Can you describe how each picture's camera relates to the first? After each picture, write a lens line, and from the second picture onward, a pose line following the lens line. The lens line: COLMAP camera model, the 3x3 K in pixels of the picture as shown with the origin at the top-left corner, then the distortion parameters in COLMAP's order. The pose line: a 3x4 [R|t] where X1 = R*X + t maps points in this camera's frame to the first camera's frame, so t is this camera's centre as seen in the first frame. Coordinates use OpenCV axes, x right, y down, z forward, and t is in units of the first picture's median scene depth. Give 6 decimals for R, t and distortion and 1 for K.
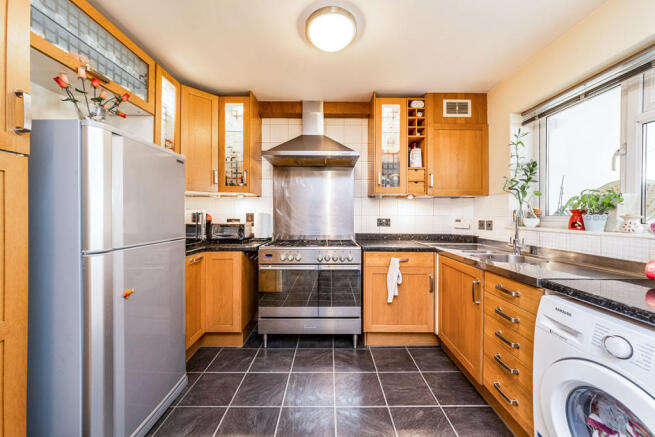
lens RADIAL K [[239.9, 0, 328.2], [0, 239.9, 216.0], [0, 0, 1]] dist [-0.001480, -0.000235]
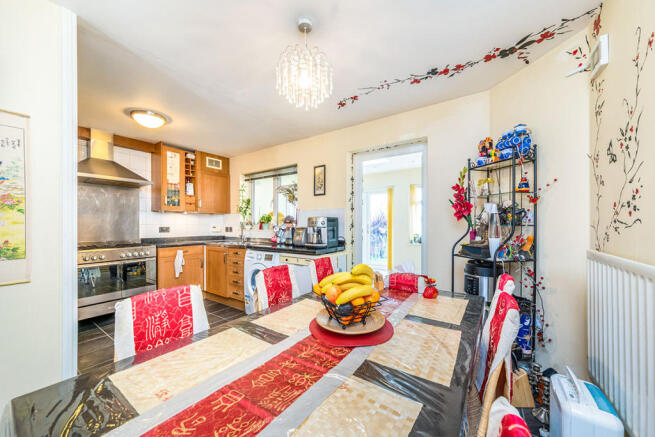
lens RADIAL K [[239.9, 0, 325.7], [0, 239.9, 222.6], [0, 0, 1]] dist [-0.001480, -0.000235]
pose [[0.566346, 0.001861, 0.824165, -0.455063], [0.006748, 0.999953, -0.006895, 0.002406], [-0.824140, 0.009466, 0.566308, -0.676932]]
